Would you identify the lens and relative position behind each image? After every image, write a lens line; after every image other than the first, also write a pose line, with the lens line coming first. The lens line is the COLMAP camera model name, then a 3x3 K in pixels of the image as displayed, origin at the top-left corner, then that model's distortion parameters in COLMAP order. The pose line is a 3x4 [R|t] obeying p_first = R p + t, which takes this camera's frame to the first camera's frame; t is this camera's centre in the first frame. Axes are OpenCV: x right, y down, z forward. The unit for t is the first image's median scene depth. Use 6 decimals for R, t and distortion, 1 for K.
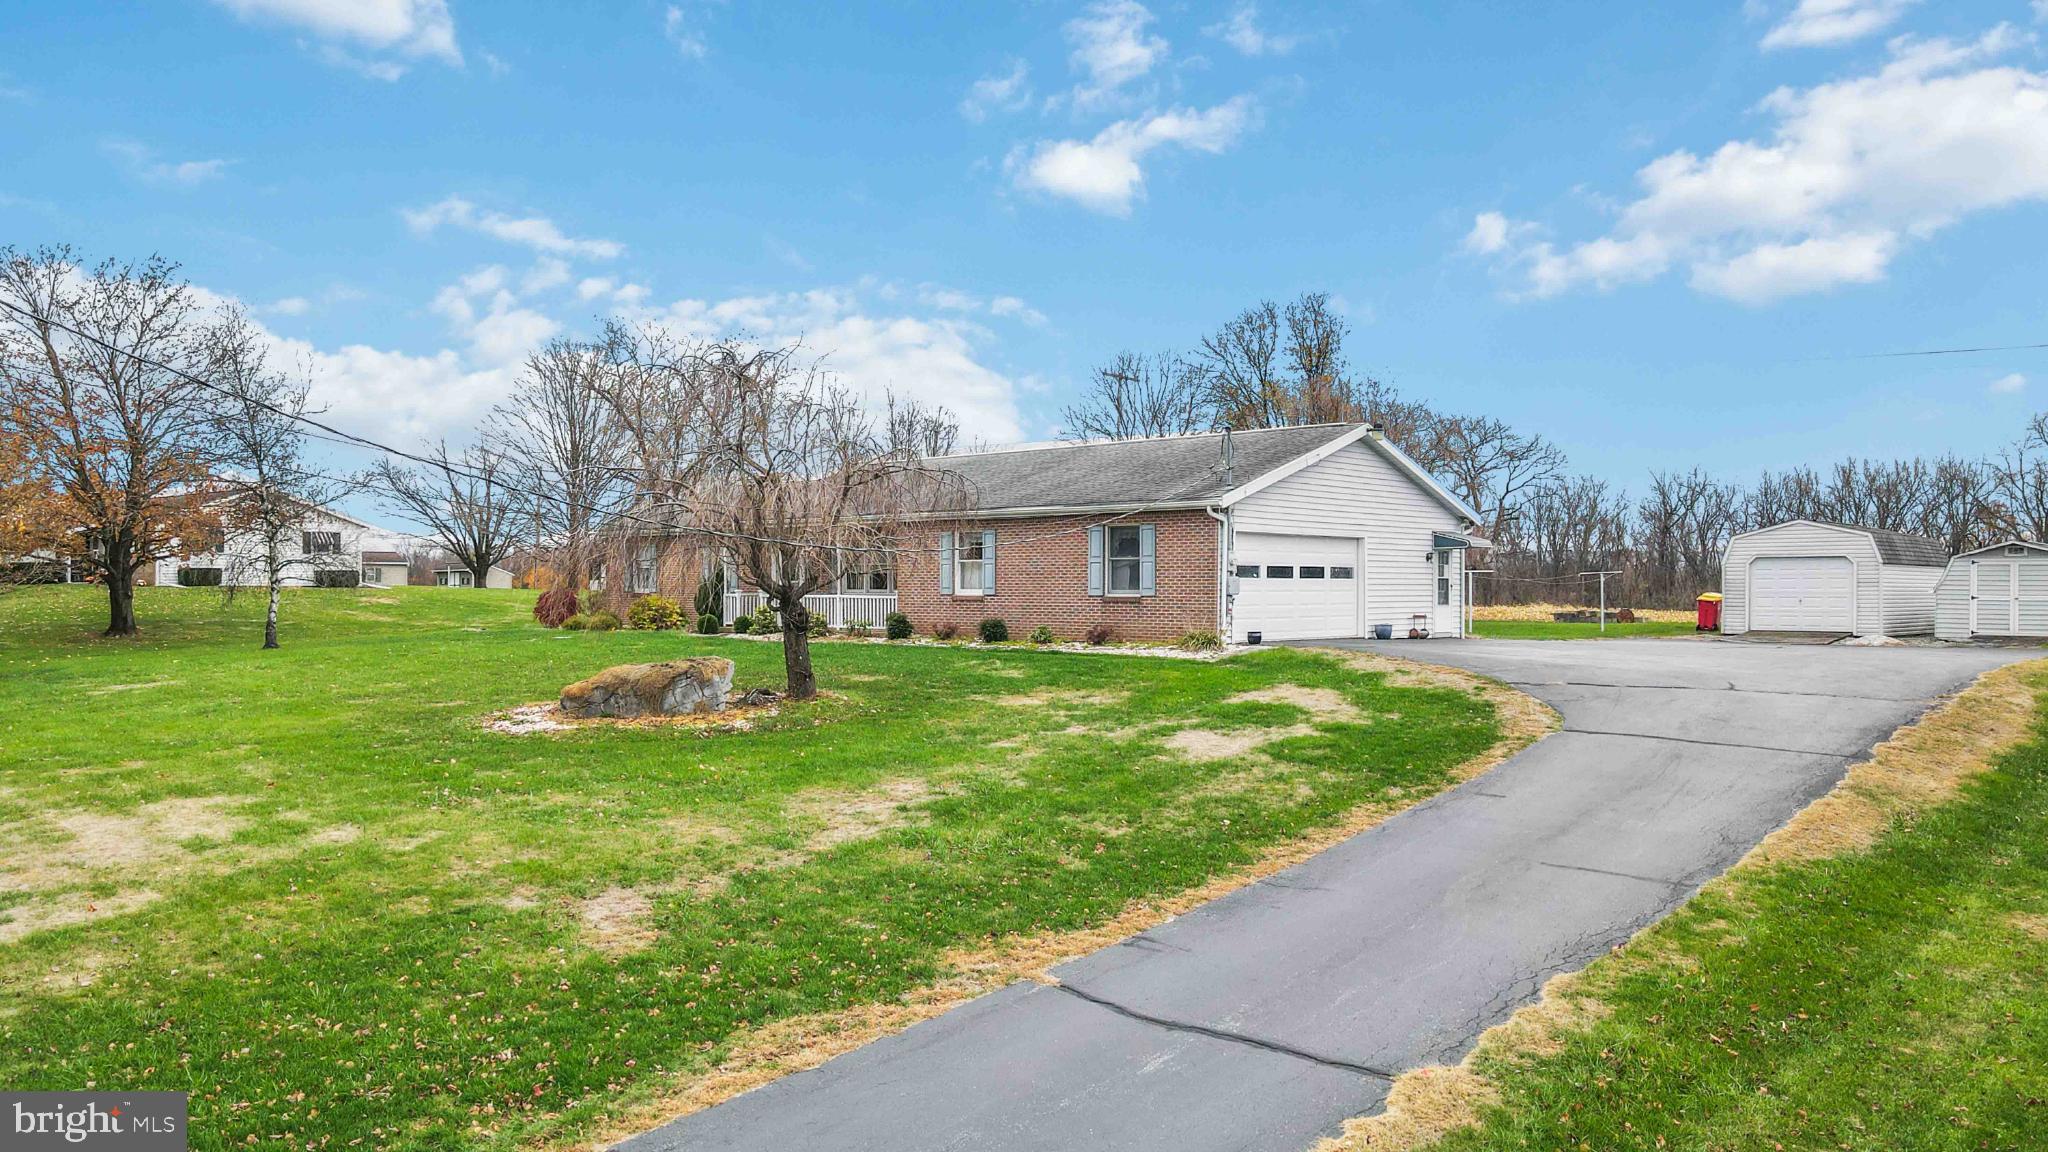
lens RADIAL K [[1531.2, 0, 1024.0], [0, 1531.2, 576.0], [0, 0, 1]] dist [-0.006451, 0.000504]
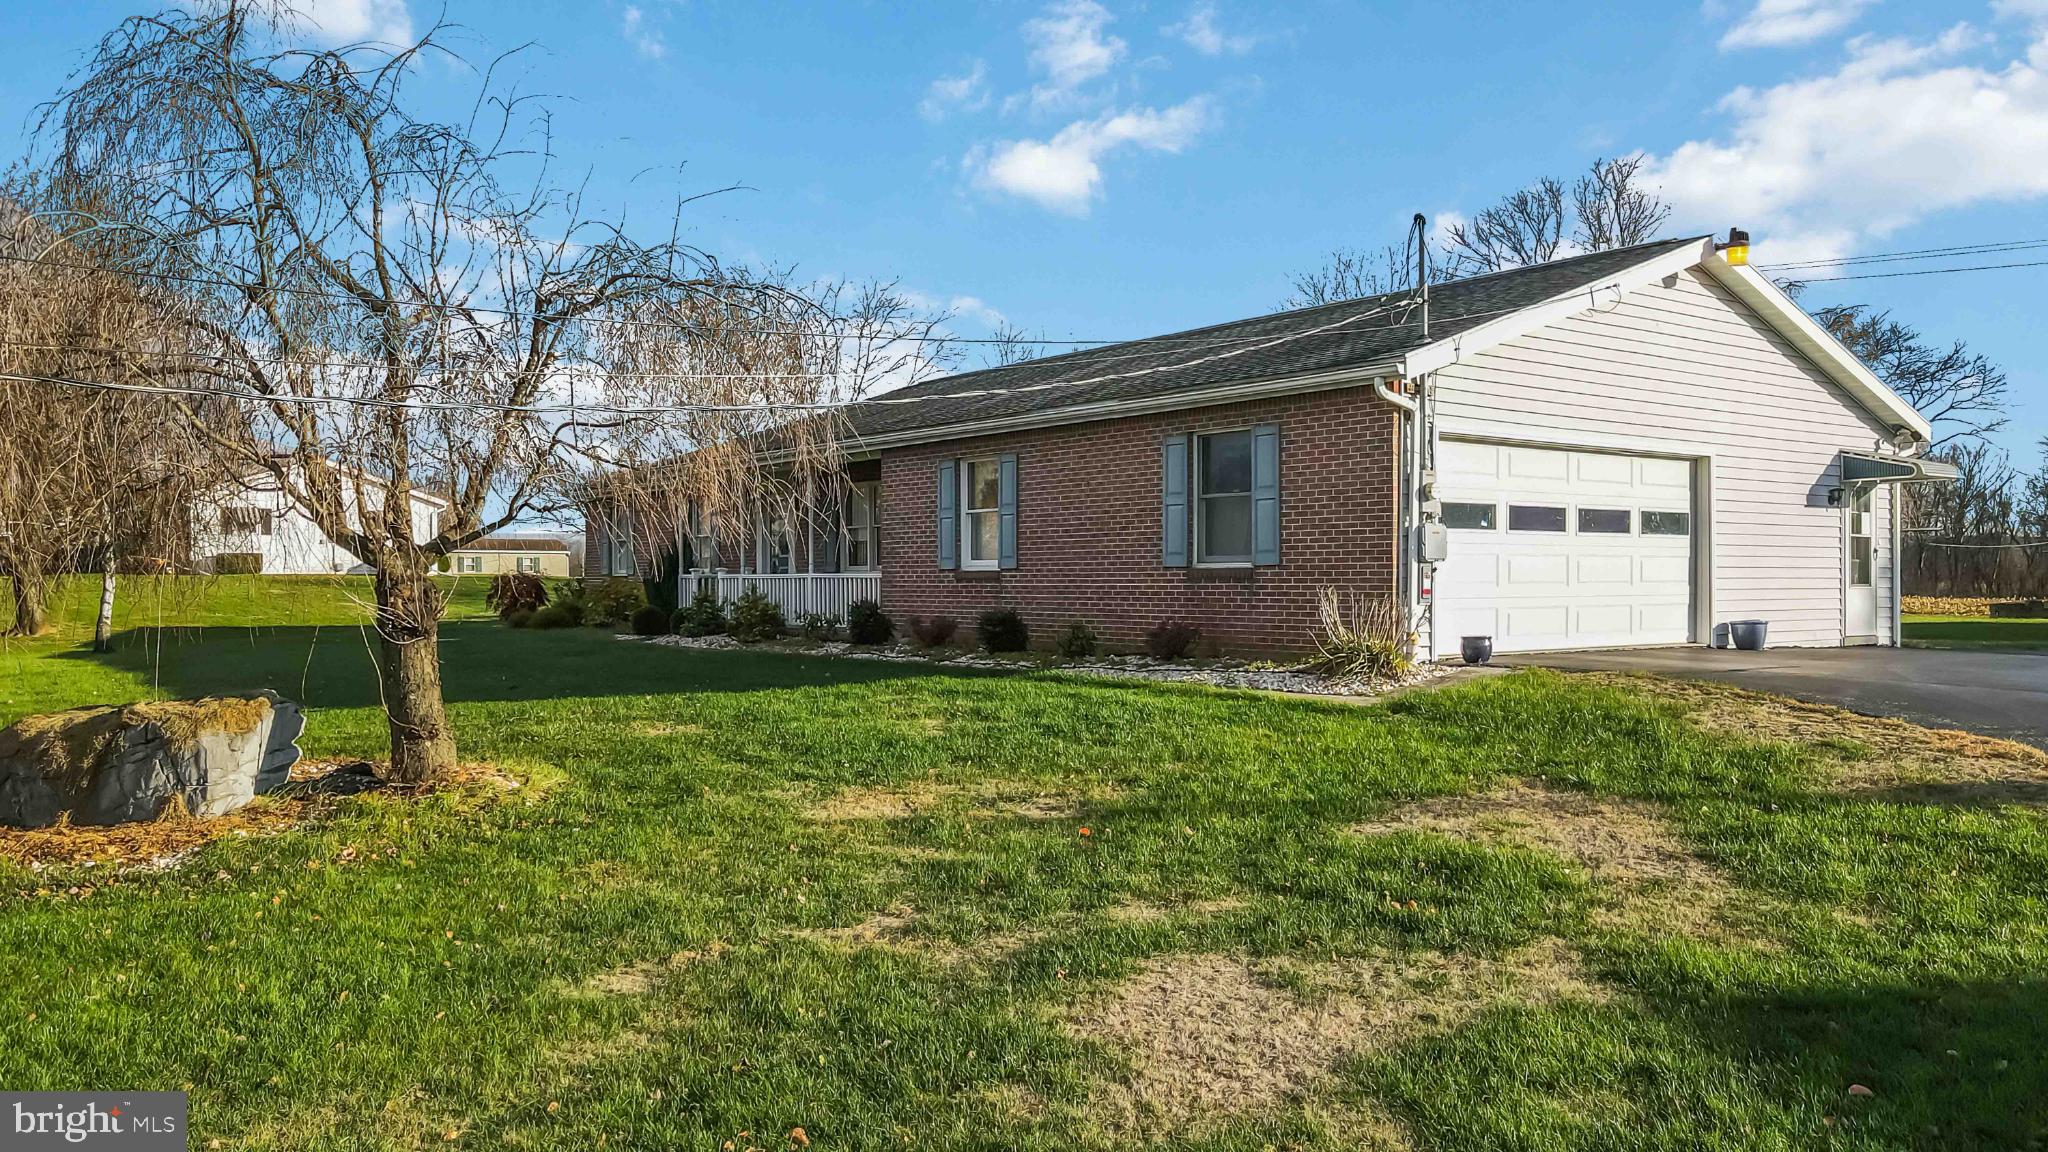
lens RADIAL K [[1531.2, 0, 1024.0], [0, 1531.2, 576.0], [0, 0, 1]] dist [-0.006451, 0.000504]
pose [[0.982966, -0.003088, -0.183762, 0.091351], [0.003921, 0.999984, 0.004165, 0.013497], [0.183746, -0.004815, 0.982962, 0.460467]]
